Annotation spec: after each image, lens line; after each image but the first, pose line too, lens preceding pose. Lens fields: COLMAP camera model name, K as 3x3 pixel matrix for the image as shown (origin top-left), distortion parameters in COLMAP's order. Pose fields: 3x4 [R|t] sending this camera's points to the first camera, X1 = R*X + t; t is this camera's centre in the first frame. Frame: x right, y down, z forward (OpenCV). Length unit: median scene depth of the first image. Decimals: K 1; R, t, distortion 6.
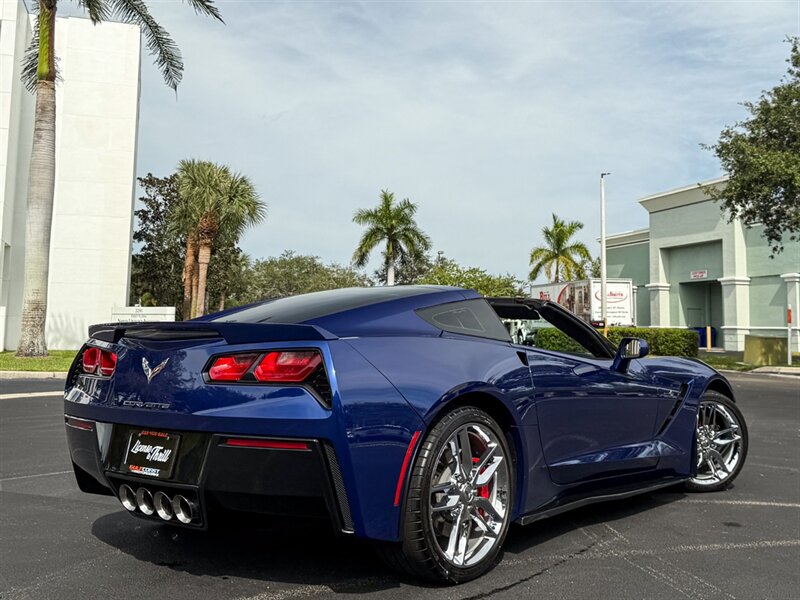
lens RADIAL K [[898.9, 0, 455.0], [0, 898.9, 229.0], [0, 0, 1]] dist [0.191154, -0.423117]
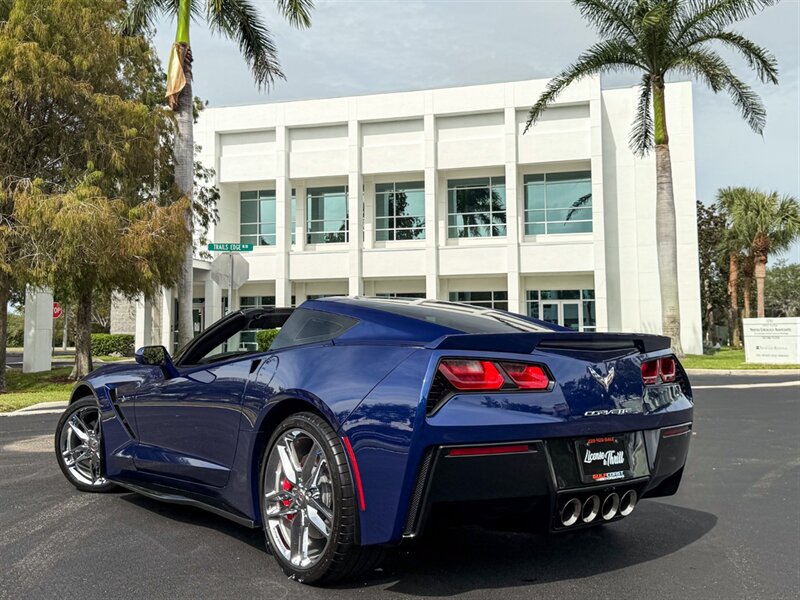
lens RADIAL K [[813.0, 0, 384.7], [0, 813.0, 263.9], [0, 0, 1]] dist [0.182498, -0.405667]
pose [[0.820855, -0.071317, -0.566667, -0.052862], [0.083337, 0.996510, -0.004695, -0.009725], [0.565024, -0.043371, 0.823934, -0.079808]]
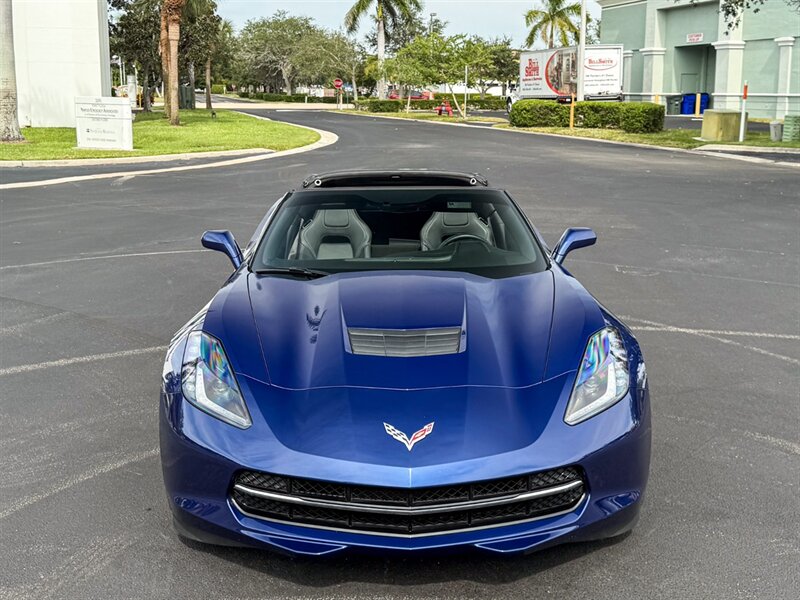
lens RADIAL K [[946.3, 0, 401.5], [0, 946.3, 224.3], [0, 0, 1]] dist [0.196856, -0.472128]
pose [[0.997467, 0.000209, -0.071131, 0.035166], [0.017593, 0.968201, 0.249555, -0.017923], [0.068922, -0.250174, 0.965745, -0.039610]]
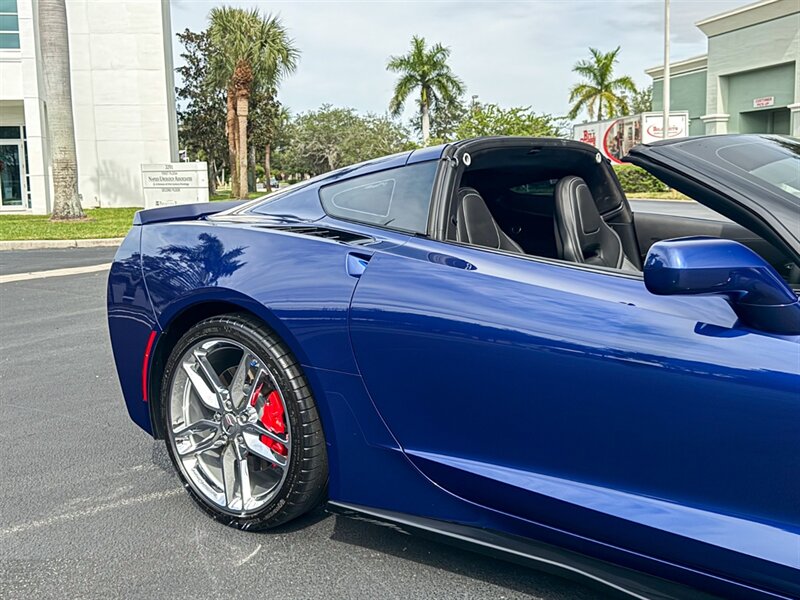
lens RADIAL K [[819.6, 0, 363.4], [0, 819.6, 272.3], [0, 0, 1]] dist [0.189945, -0.412923]
pose [[0.989322, -0.021473, -0.144154, -0.016008], [0.053544, 0.973470, 0.222460, 0.007394], [0.135553, -0.227803, 0.964226, 0.085102]]
